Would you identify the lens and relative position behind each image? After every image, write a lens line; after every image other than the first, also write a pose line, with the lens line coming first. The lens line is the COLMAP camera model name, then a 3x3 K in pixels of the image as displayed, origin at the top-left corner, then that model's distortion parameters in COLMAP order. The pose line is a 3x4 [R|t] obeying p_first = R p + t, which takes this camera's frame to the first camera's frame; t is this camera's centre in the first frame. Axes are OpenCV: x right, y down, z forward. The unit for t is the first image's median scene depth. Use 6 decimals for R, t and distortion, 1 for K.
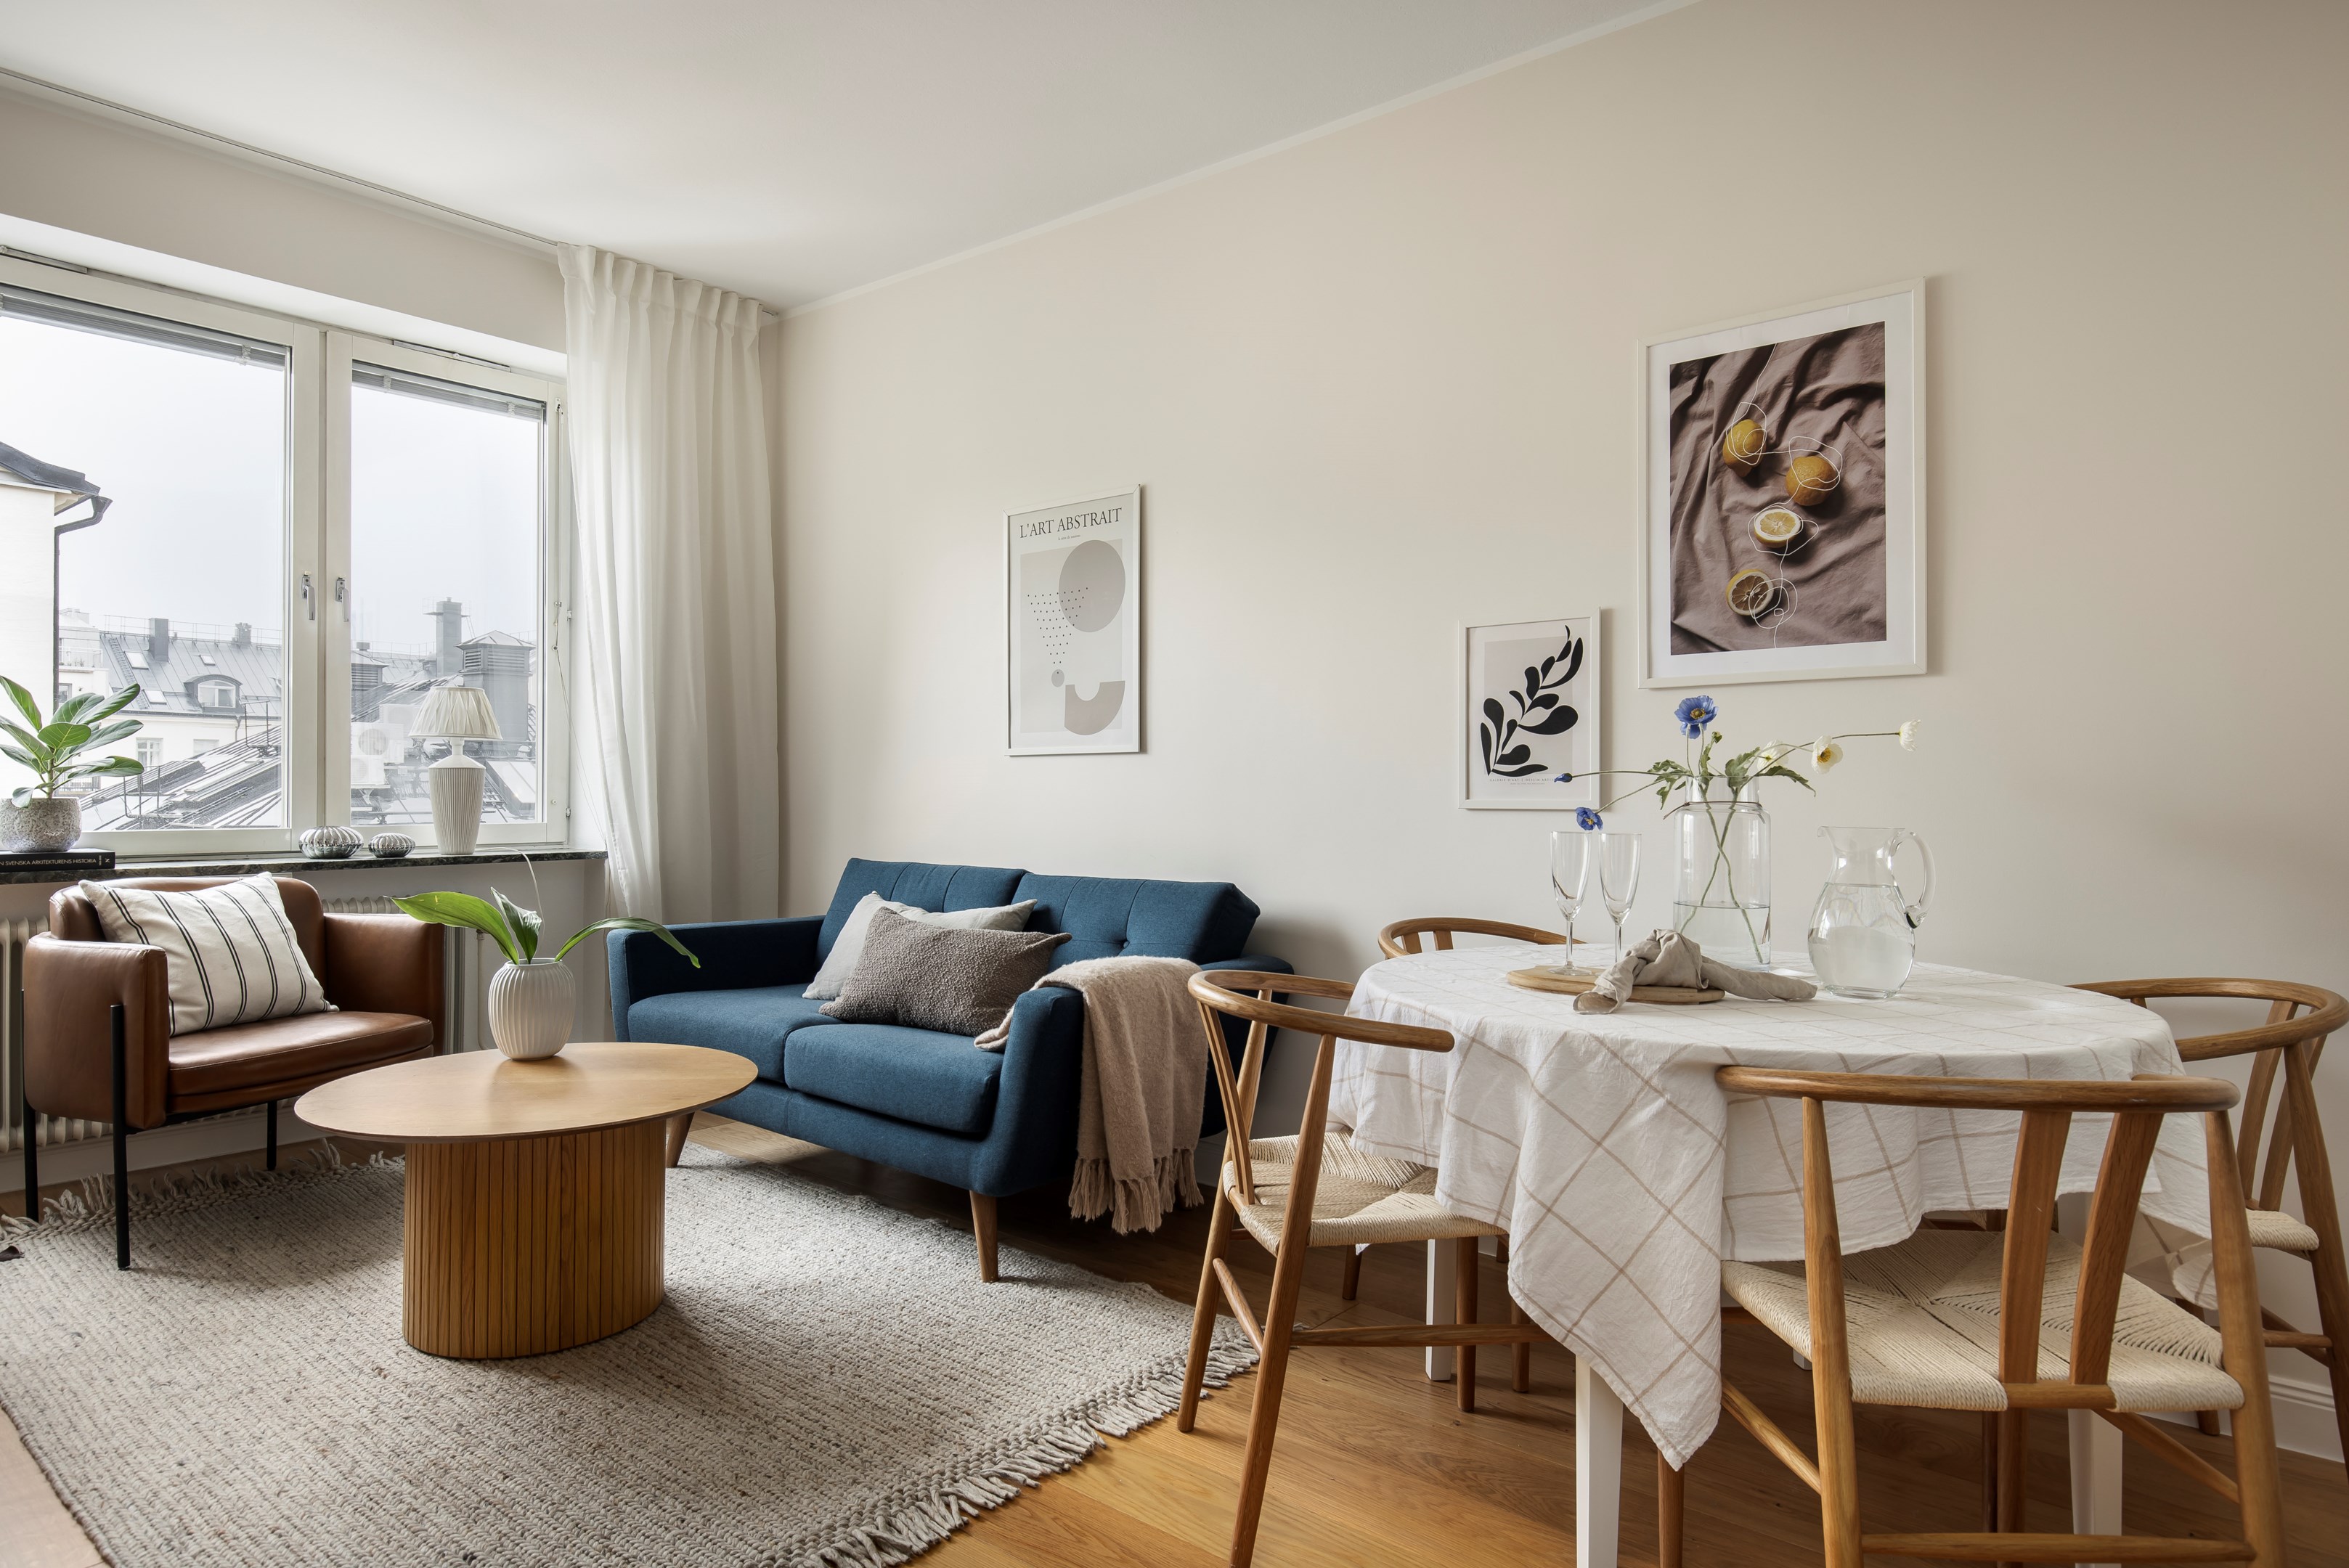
lens RADIAL K [[1320.4, 0, 1167.3], [0, 1320.4, 781.4], [0, 0, 1]] dist [0.000391, -0.004457]
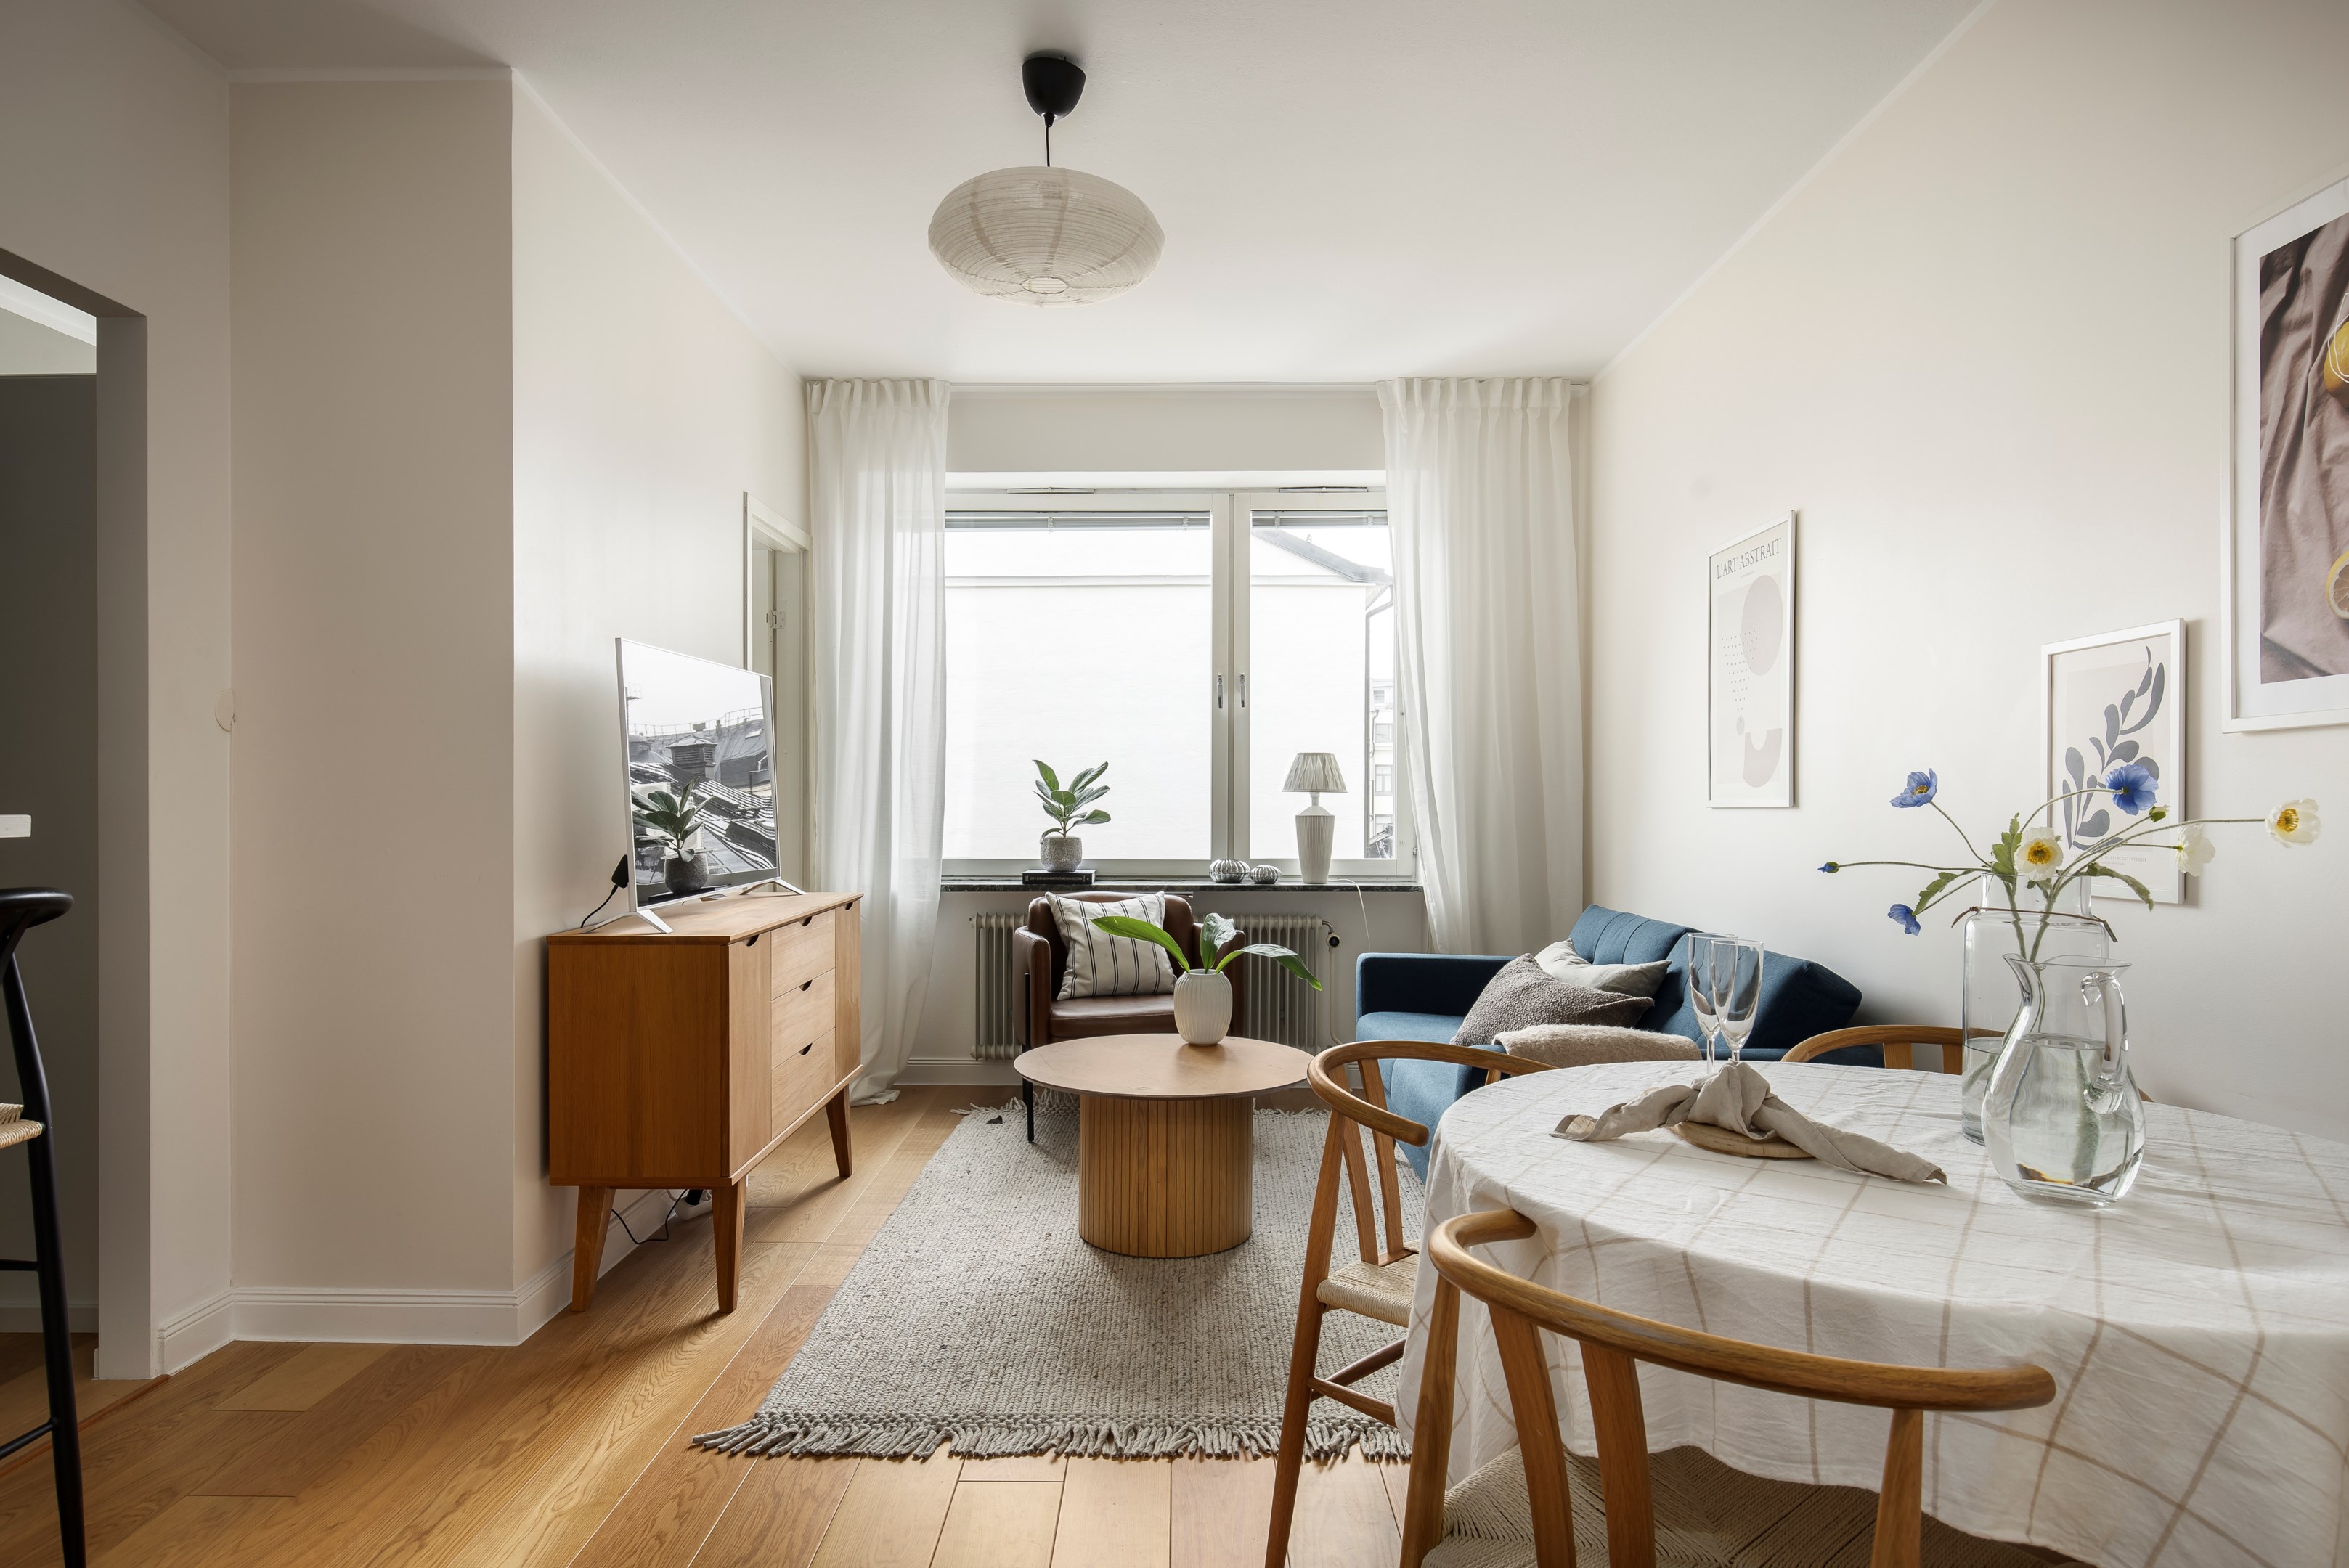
lens RADIAL K [[1320.4, 0, 1171.5], [0, 1320.4, 786.2], [0, 0, 1]] dist [0.000391, -0.004457]
pose [[0.632964, -0.010778, -0.774106, 0.509705], [0.002990, 0.999930, -0.011477, -0.034115], [0.774175, 0.004950, 0.632952, 0.126578]]
